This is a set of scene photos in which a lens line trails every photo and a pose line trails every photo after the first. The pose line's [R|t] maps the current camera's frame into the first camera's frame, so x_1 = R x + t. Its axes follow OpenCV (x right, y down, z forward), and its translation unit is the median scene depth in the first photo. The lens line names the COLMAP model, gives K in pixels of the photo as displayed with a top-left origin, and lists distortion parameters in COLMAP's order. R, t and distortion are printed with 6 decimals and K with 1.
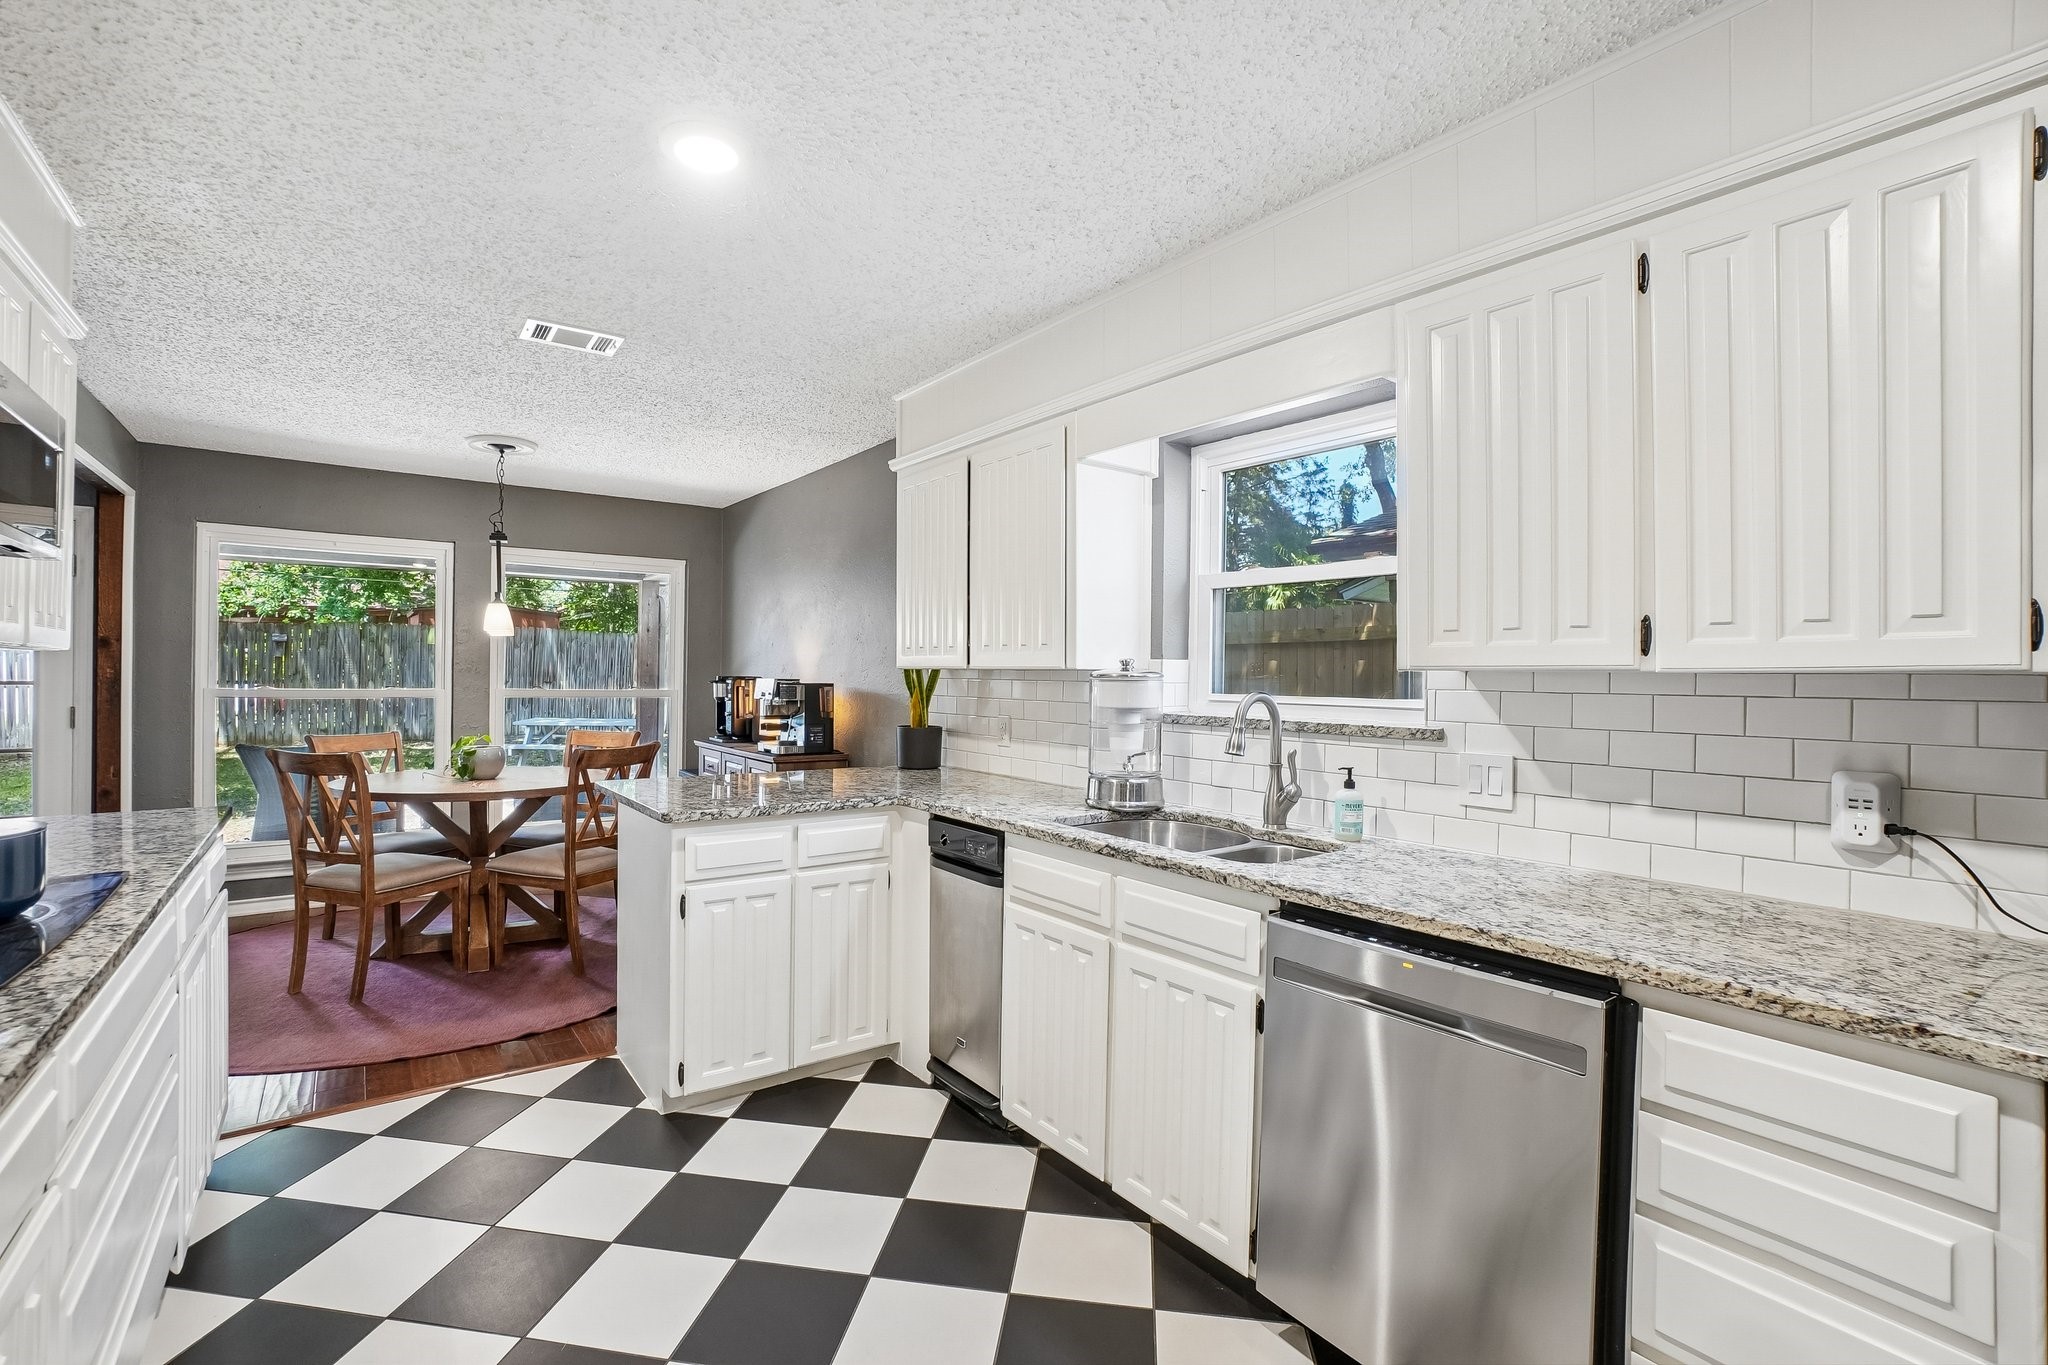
lens RADIAL K [[908.9, 0, 1028.0], [0, 908.9, 679.1], [0, 0, 1]] dist [-0.053418, 0.016931]
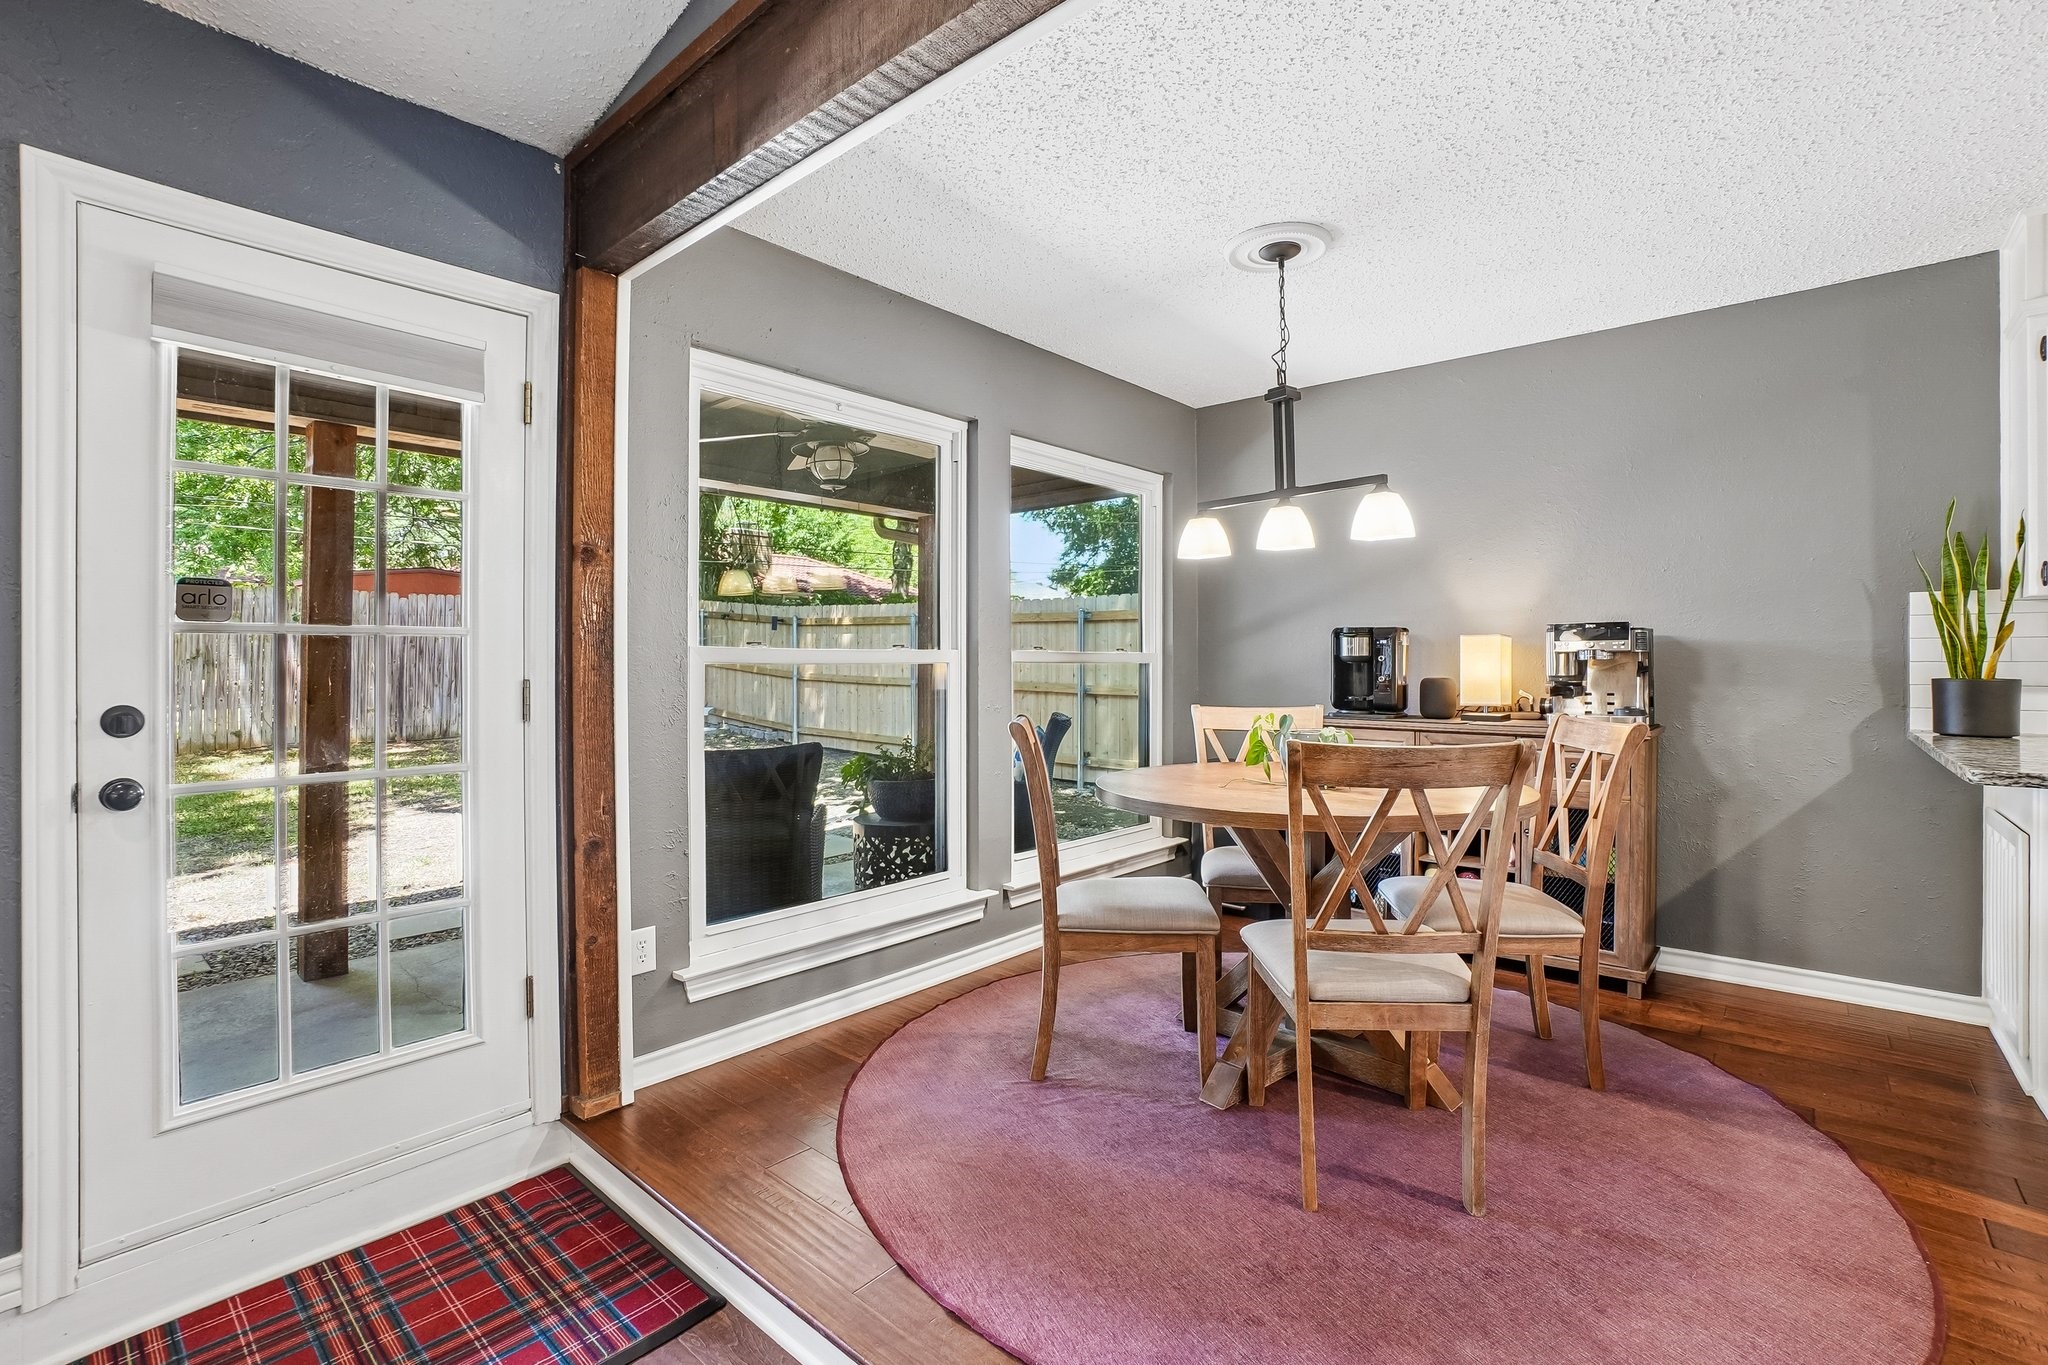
lens RADIAL K [[908.9, 0, 1025.8], [0, 908.9, 658.4], [0, 0, 1]] dist [-0.053418, 0.016931]
pose [[0.976320, -0.012605, 0.215966, -1.062970], [0.013326, 0.999909, -0.001881, 0.029228], [-0.215923, 0.004714, 0.976399, 0.534291]]
